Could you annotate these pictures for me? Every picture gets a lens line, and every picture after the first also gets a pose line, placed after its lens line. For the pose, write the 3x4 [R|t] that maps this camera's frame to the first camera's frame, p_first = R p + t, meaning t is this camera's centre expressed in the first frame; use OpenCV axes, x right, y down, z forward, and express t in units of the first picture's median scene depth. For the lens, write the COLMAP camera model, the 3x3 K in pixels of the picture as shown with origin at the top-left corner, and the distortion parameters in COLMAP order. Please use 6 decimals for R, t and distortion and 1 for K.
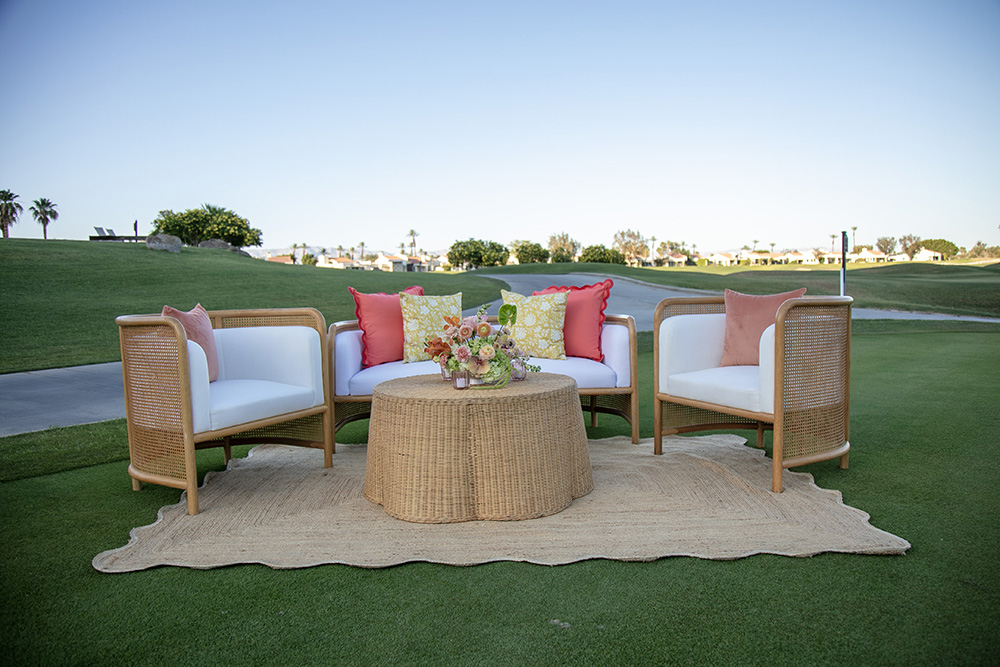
lens RADIAL K [[806.1, 0, 500.0], [0, 806.1, 333.5], [0, 0, 1]] dist [0.000340, -0.000015]
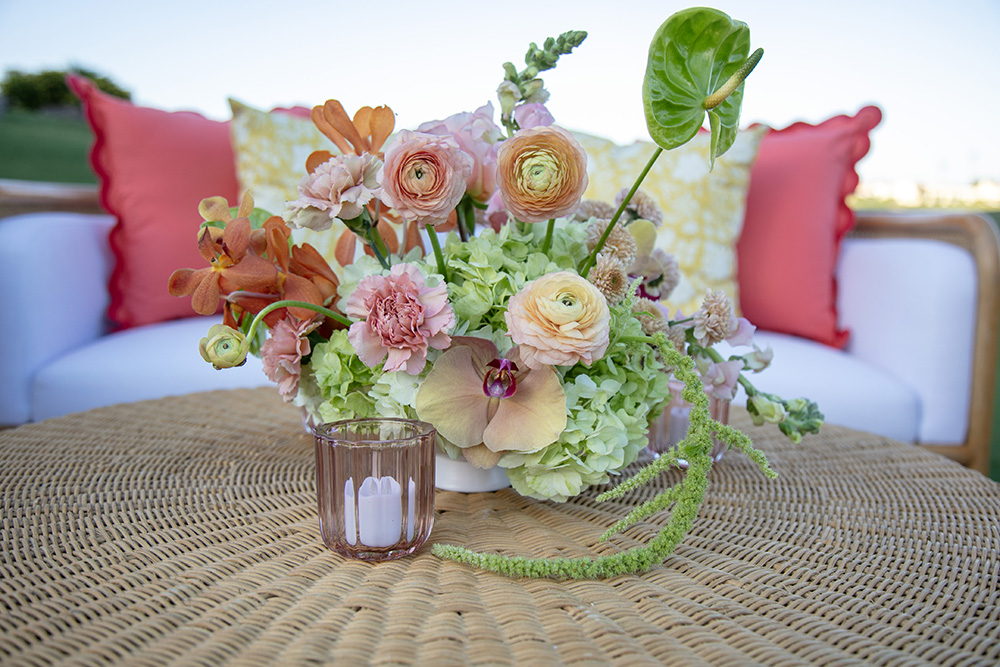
lens RADIAL K [[1173.8, 0, 500.0], [0, 1173.8, 333.5], [0, 0, 1]] dist [0.000240, 0.043270]
pose [[0.998578, 0.051970, 0.011920, -0.028206], [-0.052532, 0.997208, 0.053064, 0.014600], [-0.009129, -0.053615, 0.998520, 0.751330]]
